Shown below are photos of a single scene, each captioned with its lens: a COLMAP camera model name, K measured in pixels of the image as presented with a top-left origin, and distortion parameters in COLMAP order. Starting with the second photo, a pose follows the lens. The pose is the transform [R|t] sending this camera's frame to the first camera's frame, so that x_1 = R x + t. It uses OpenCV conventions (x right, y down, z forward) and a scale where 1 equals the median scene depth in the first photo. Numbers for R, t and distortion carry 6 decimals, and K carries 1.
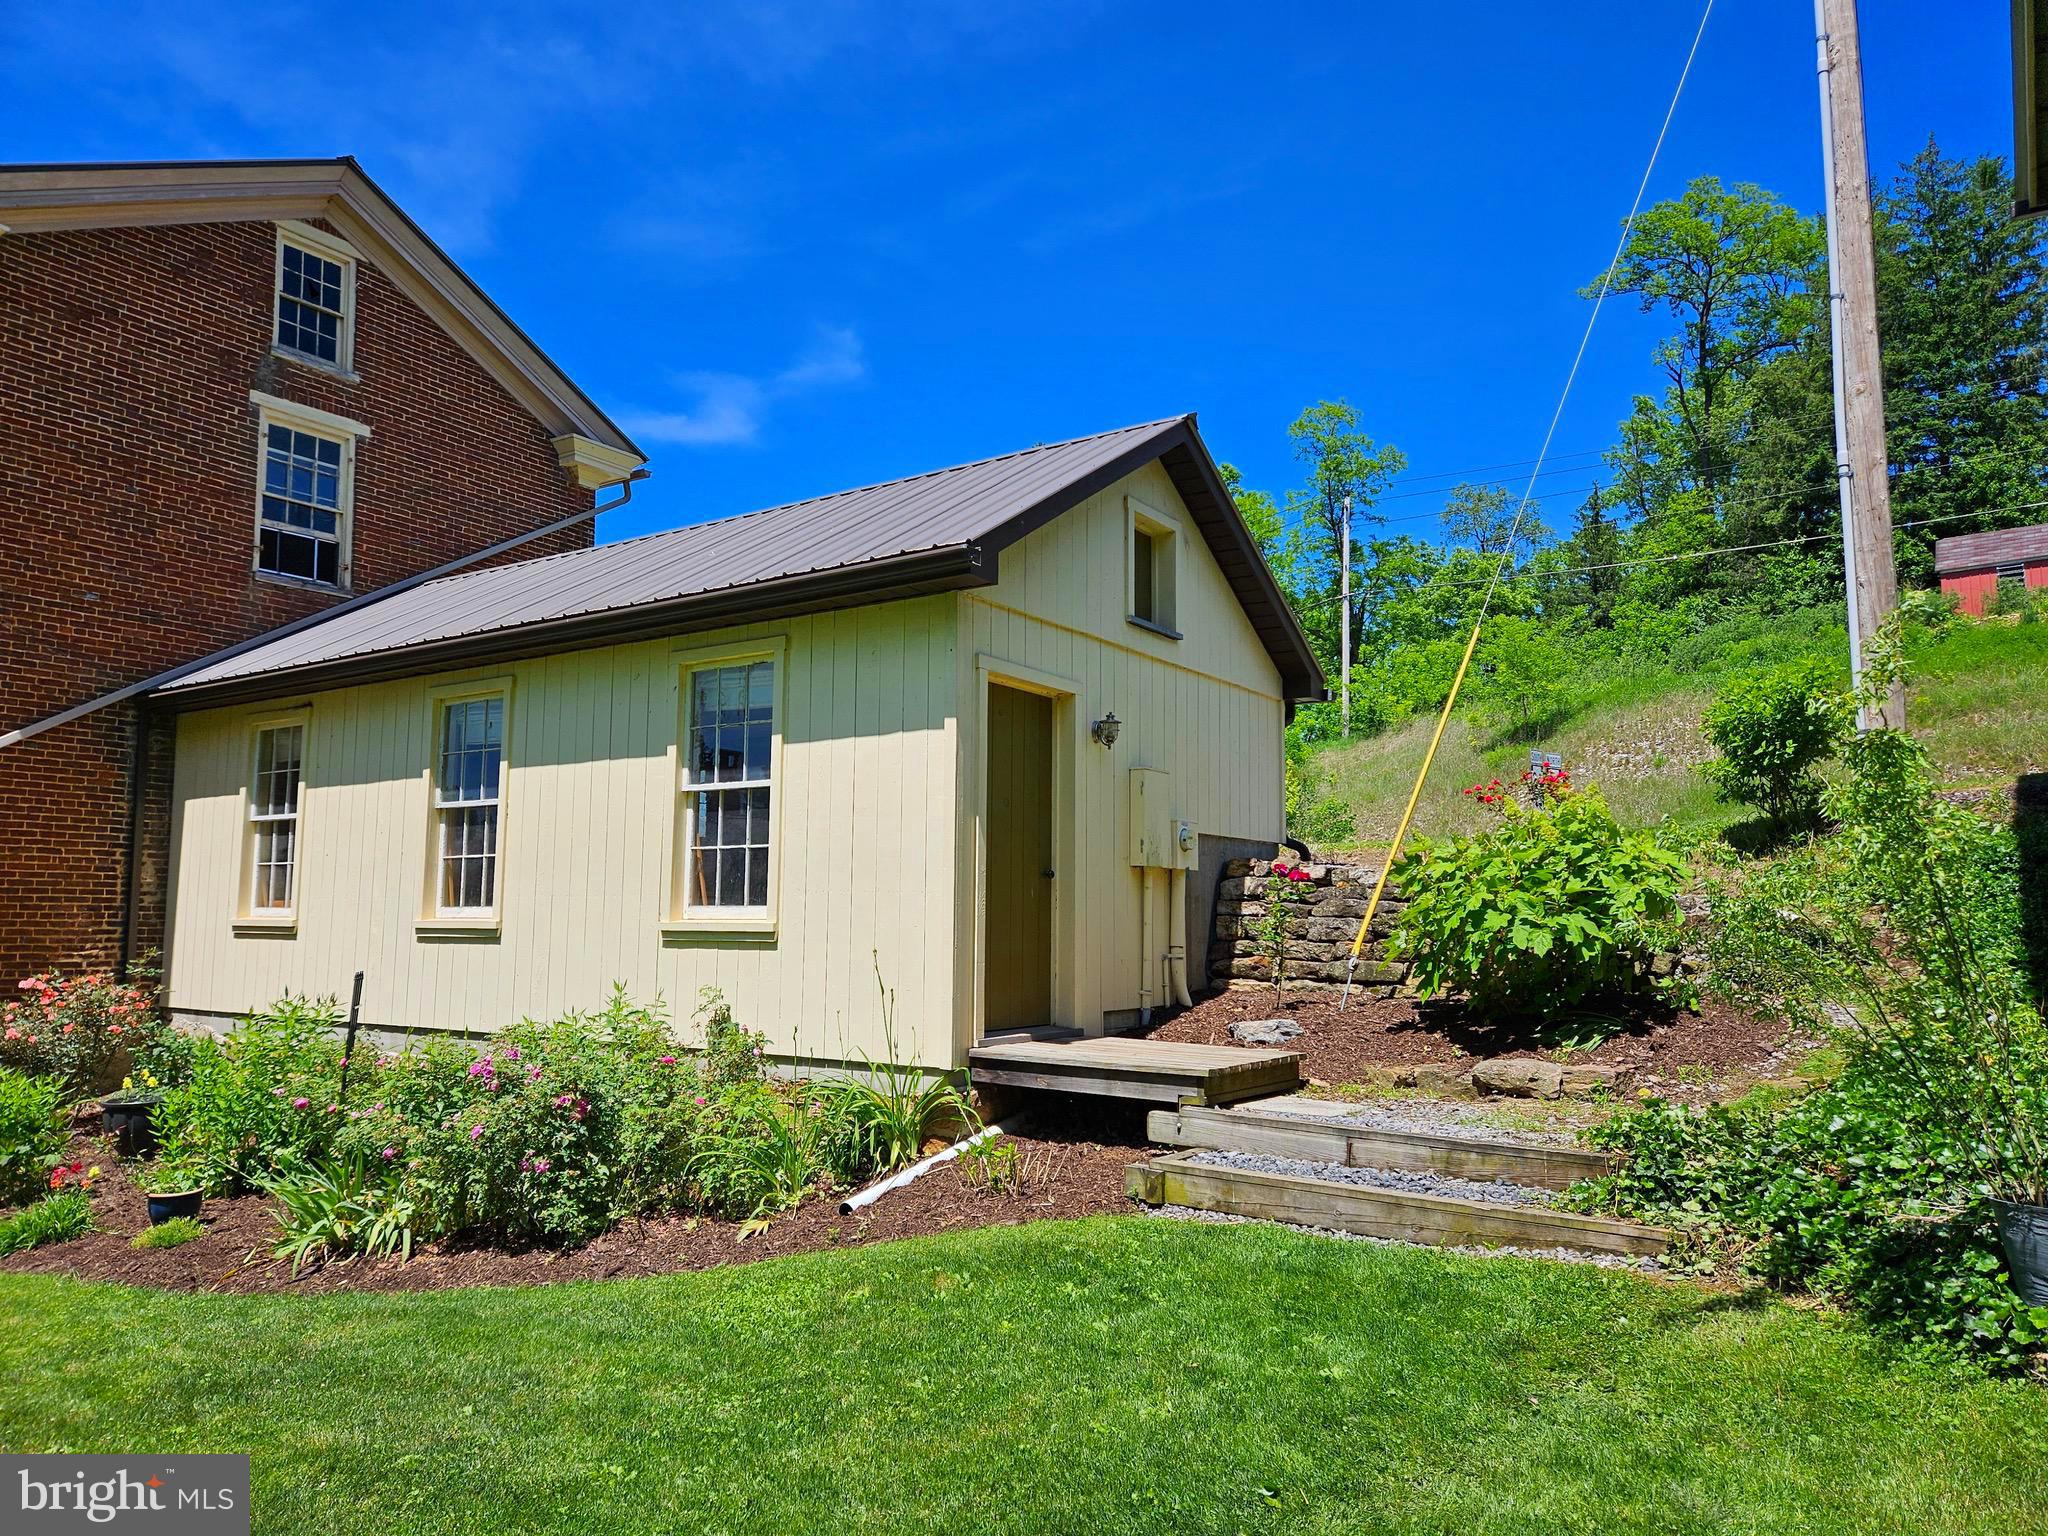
lens RADIAL K [[1353.9, 0, 1016.1], [0, 1353.9, 747.8], [0, 0, 1]] dist [0.022639, -0.001662]
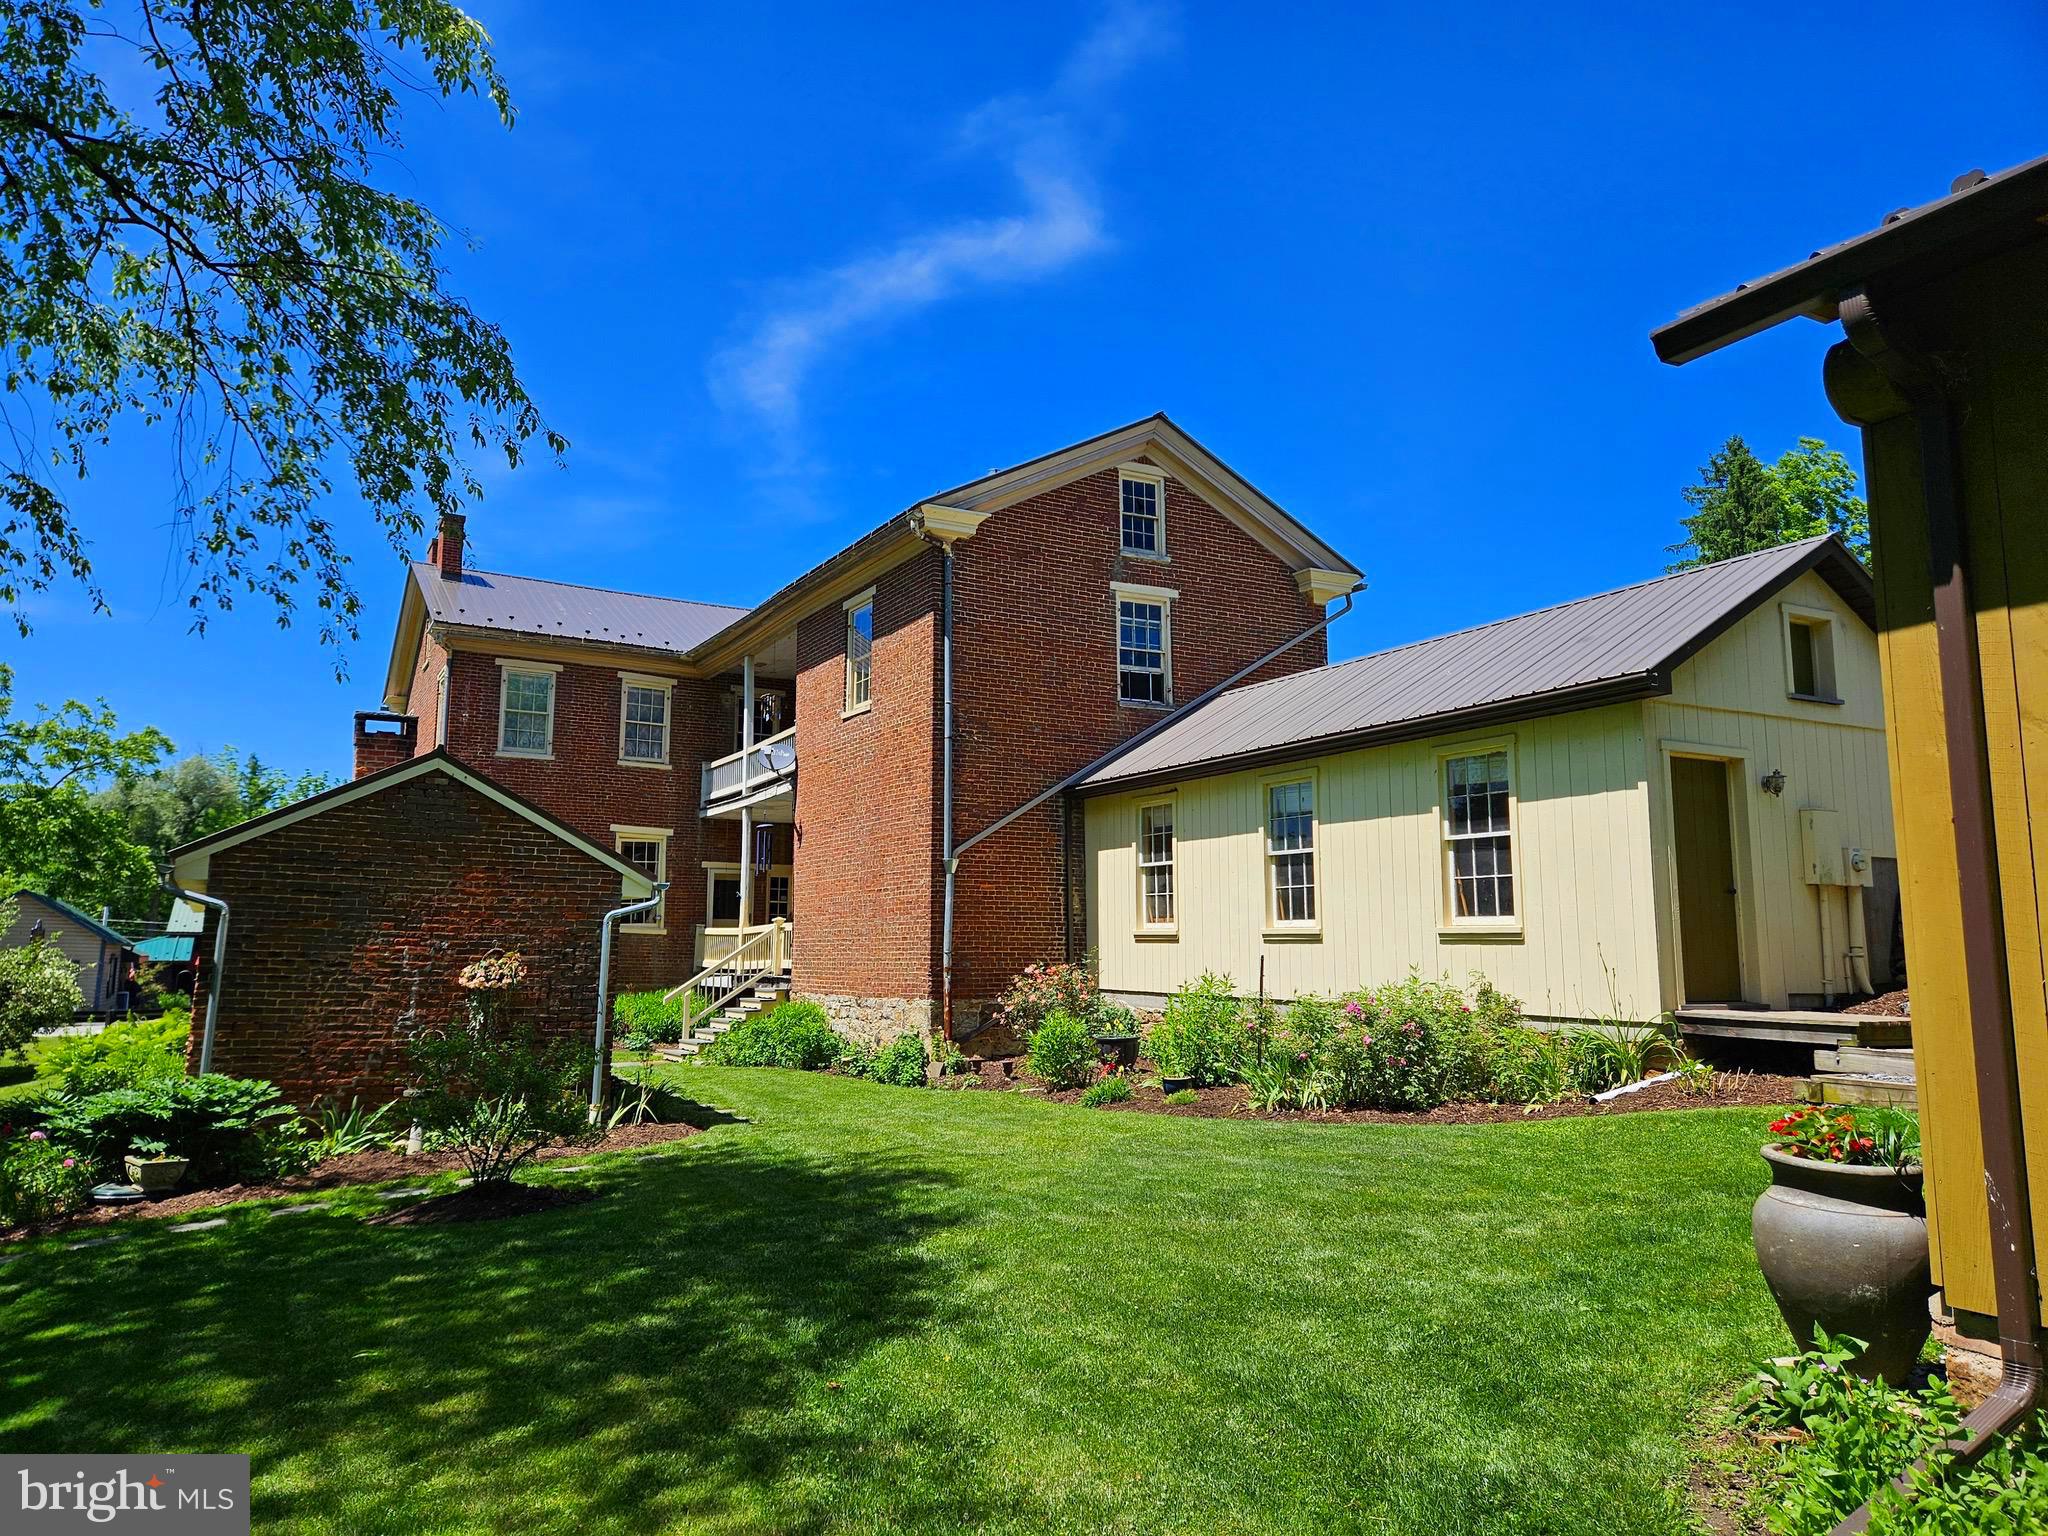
lens RADIAL K [[1352.7, 0, 1006.8], [0, 1352.7, 767.0], [0, 0, 1]] dist [0.091351, -0.081479]
pose [[0.883199, -0.064669, -0.464518, 0.029757], [0.061057, 0.997873, -0.022833, -0.041358], [0.465007, -0.008196, 0.885269, -0.528071]]
